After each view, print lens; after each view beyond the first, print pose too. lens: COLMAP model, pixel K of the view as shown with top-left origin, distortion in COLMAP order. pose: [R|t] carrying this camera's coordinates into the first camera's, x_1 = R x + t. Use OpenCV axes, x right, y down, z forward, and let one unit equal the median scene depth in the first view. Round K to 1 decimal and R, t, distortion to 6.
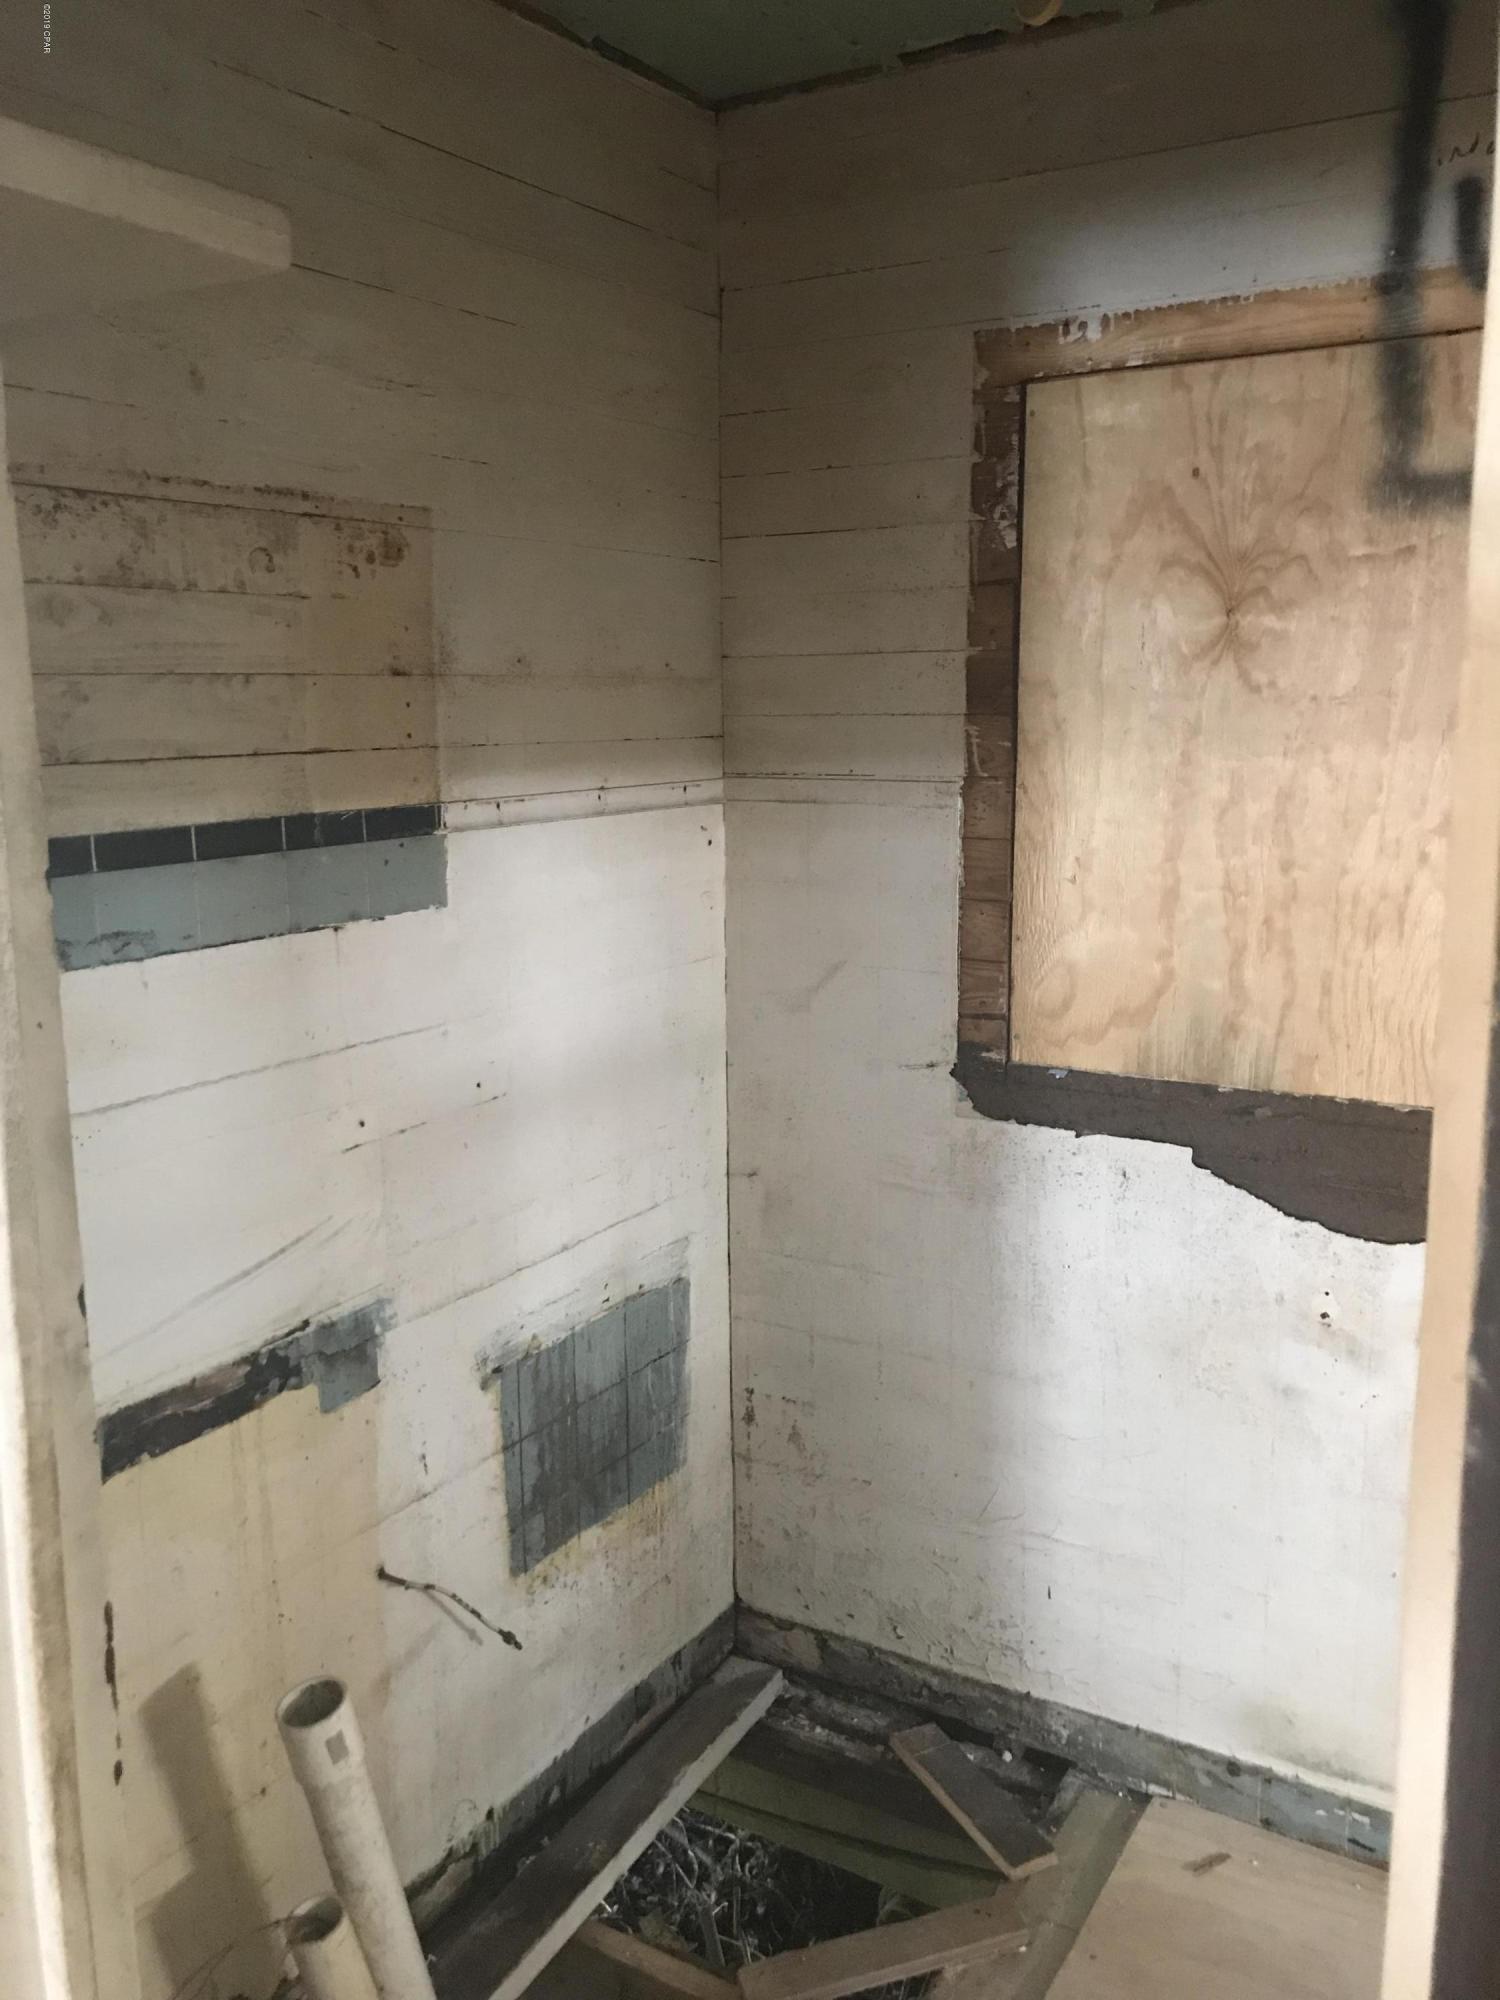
lens RADIAL K [[1634.5, 0, 754.1], [0, 1634.5, 990.5], [0, 0, 1]] dist [0.001590, -0.002074]
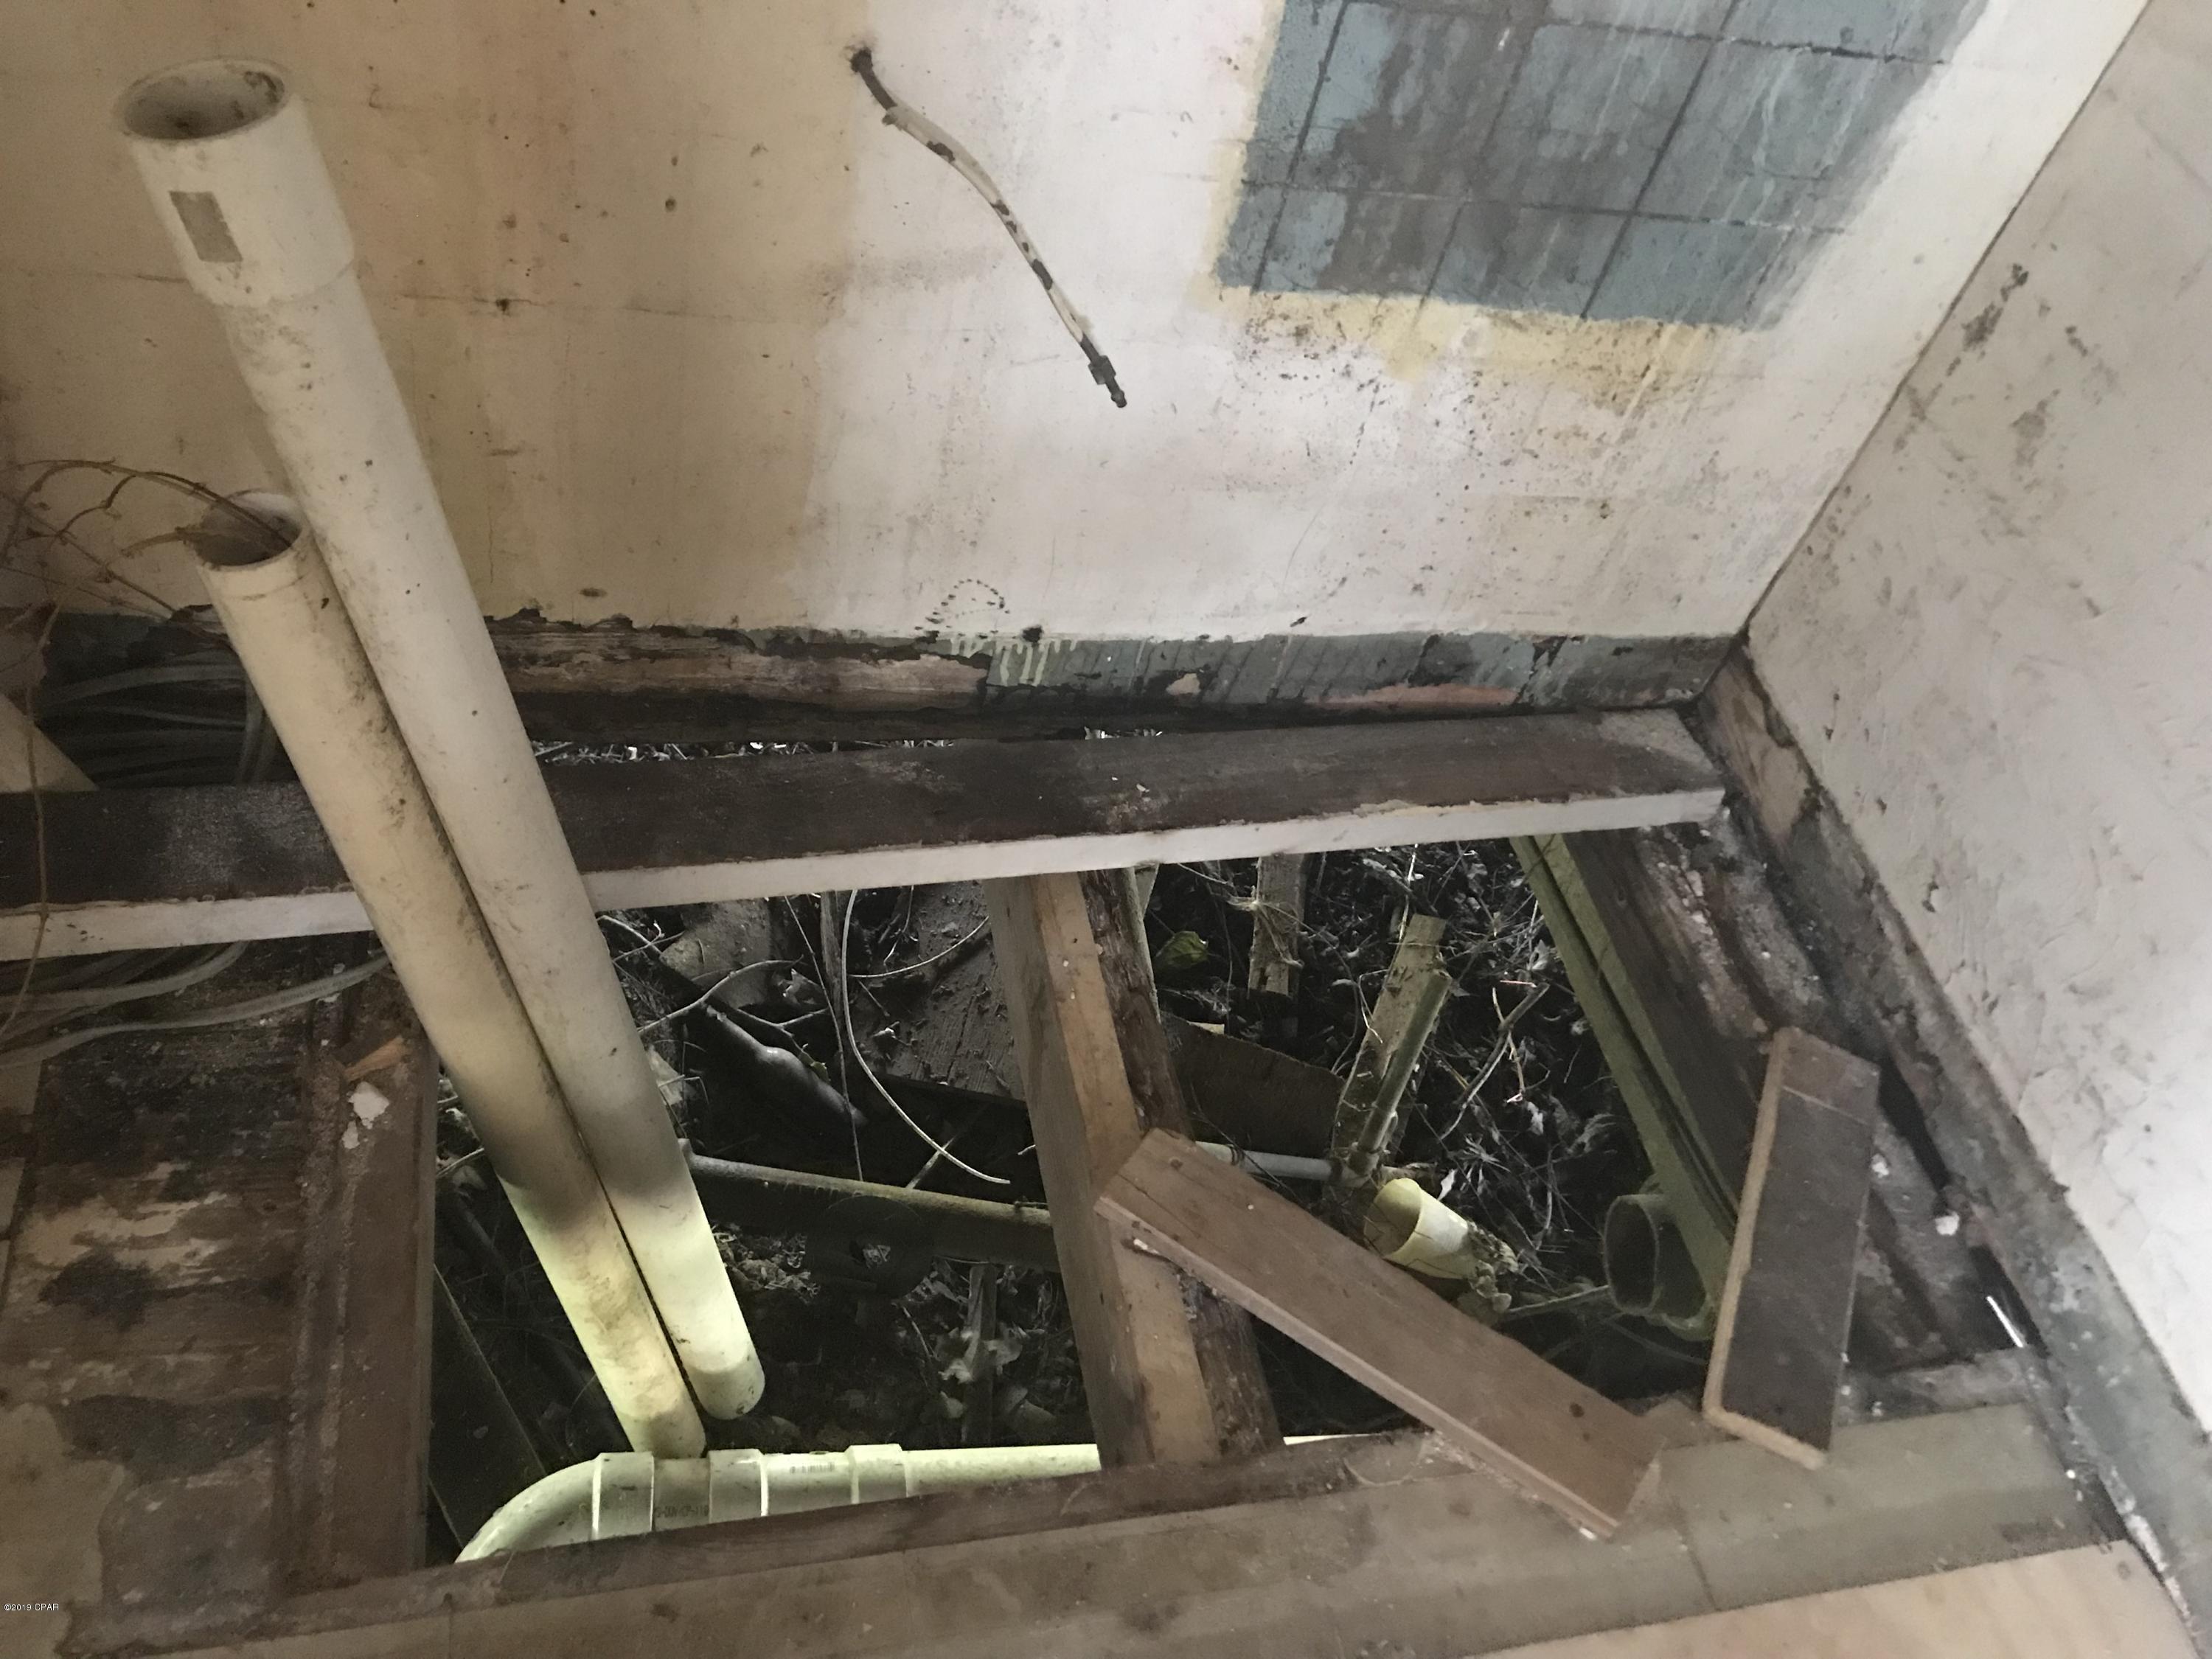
lens RADIAL K [[1807.8, 0, 1099.2], [0, 1807.8, 806.6], [0, 0, 1]] dist [0.001590, -0.002074]
pose [[0.666333, 0.650128, -0.365150, 0.104710], [-0.328303, 0.695477, 0.639162, 0.129878], [0.669490, -0.306015, 0.676859, 0.522277]]
